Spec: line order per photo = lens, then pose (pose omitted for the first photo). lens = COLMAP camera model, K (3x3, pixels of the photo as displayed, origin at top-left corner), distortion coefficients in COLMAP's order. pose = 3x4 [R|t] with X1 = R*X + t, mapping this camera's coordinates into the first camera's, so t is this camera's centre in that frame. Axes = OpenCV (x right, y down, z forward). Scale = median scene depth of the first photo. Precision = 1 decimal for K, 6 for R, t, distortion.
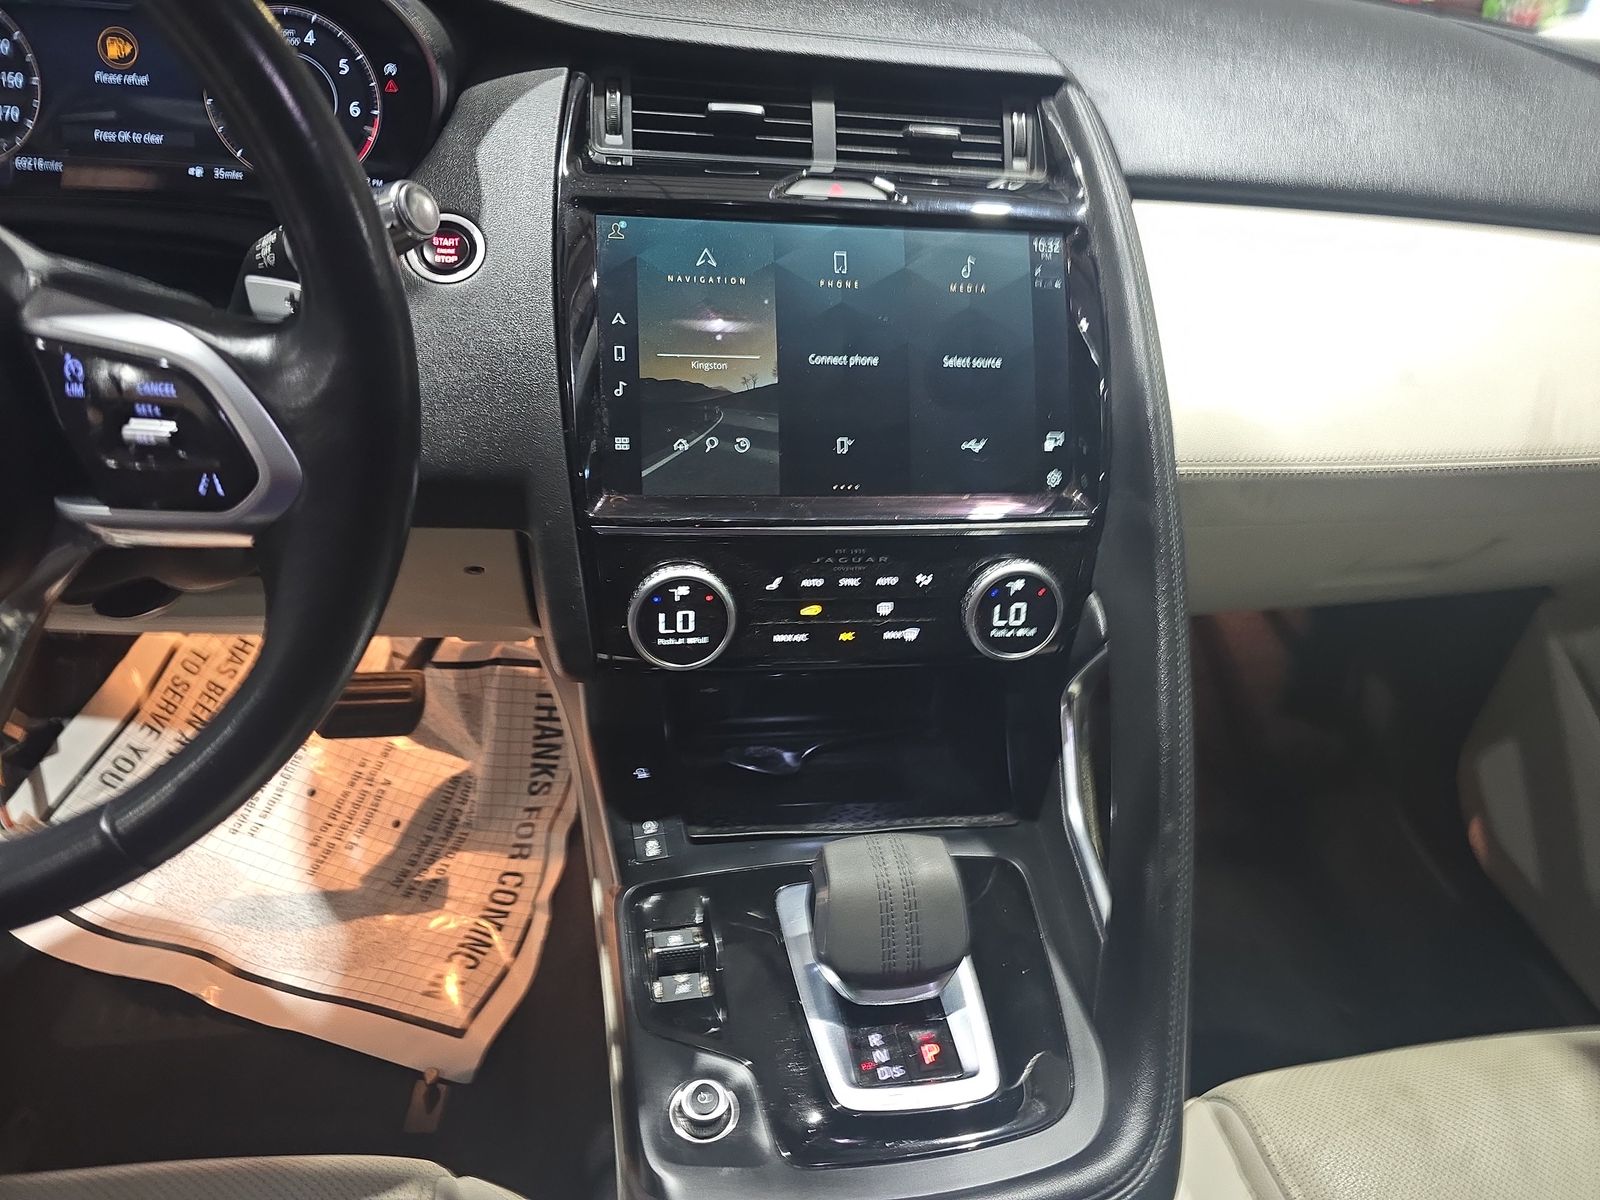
lens RADIAL K [[1063.0, 0, 799.9], [0, 1063.0, 587.1], [0, 0, 1]] dist [0.064712, -0.050483]
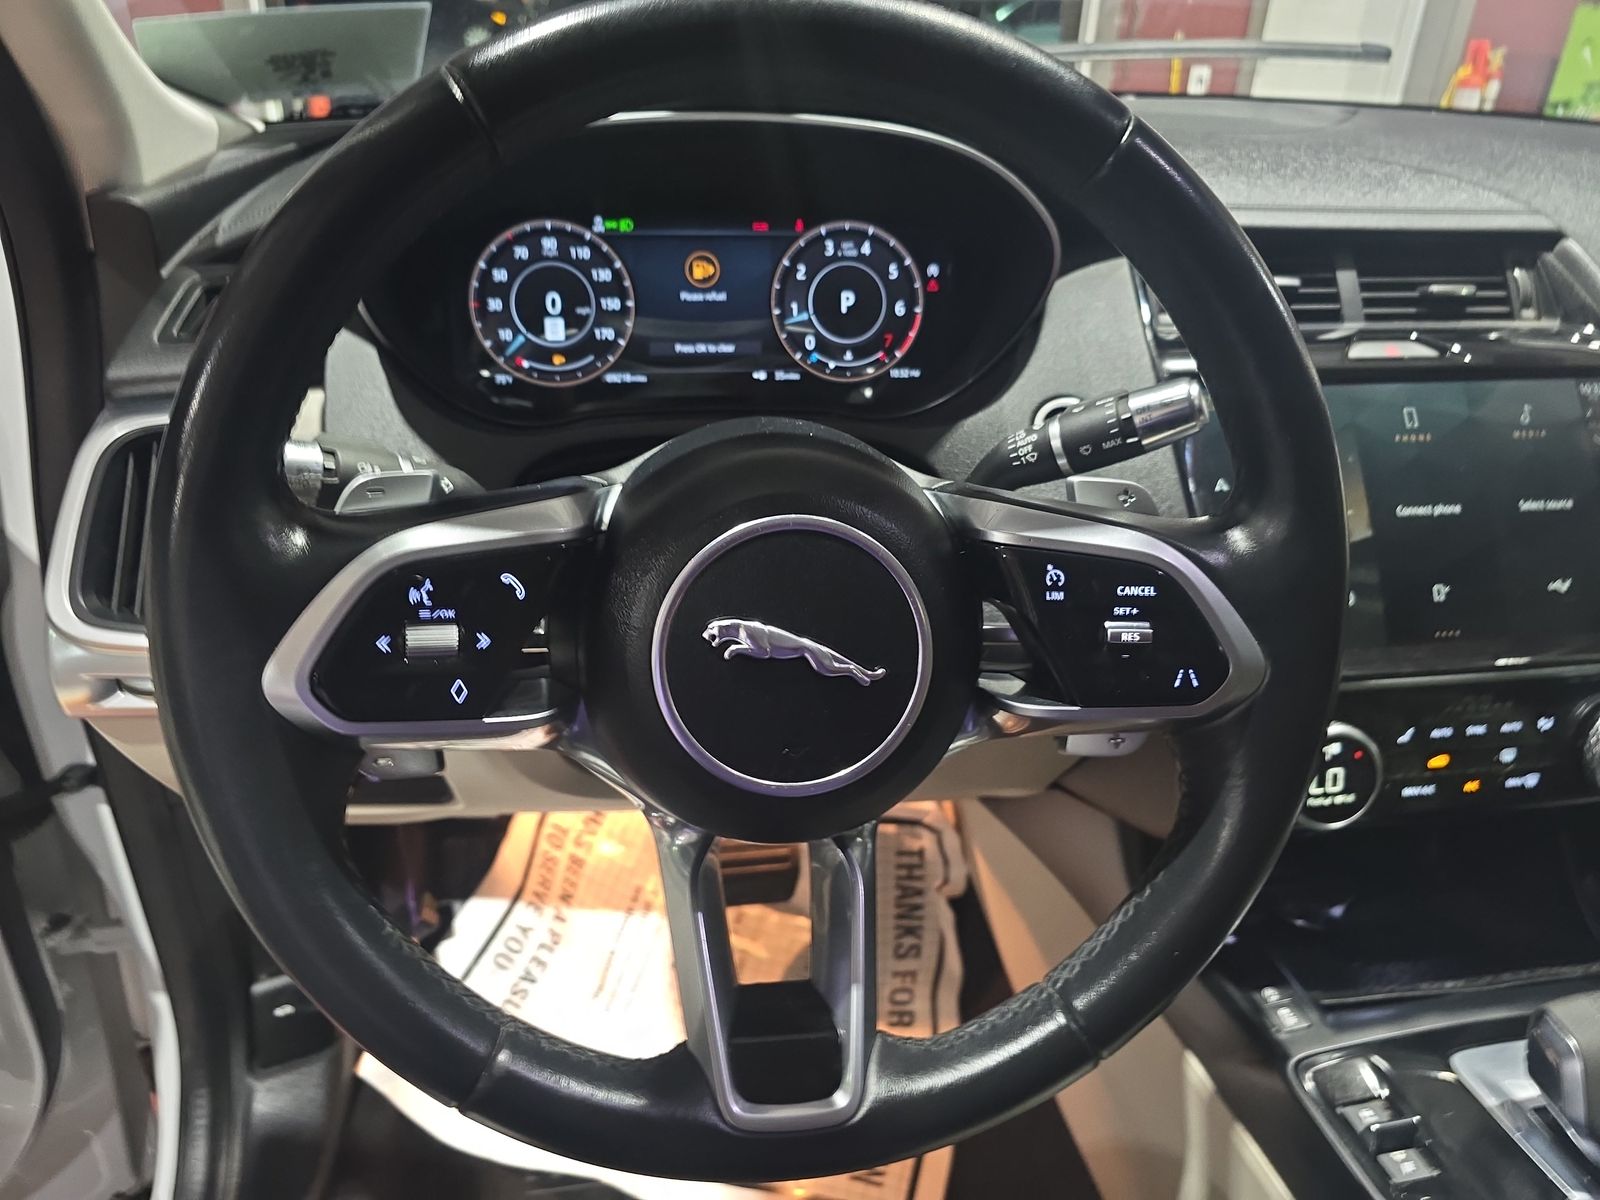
lens RADIAL K [[1080.0, 0, 800.0], [0, 1080.0, 600.0], [0, 0, 1]] dist [0.027455, -0.004006]
pose [[0.998189, -0.055741, -0.022631, -0.516780], [0.052876, 0.992310, -0.111914, -0.041959], [0.028695, 0.110515, 0.993460, -0.036694]]
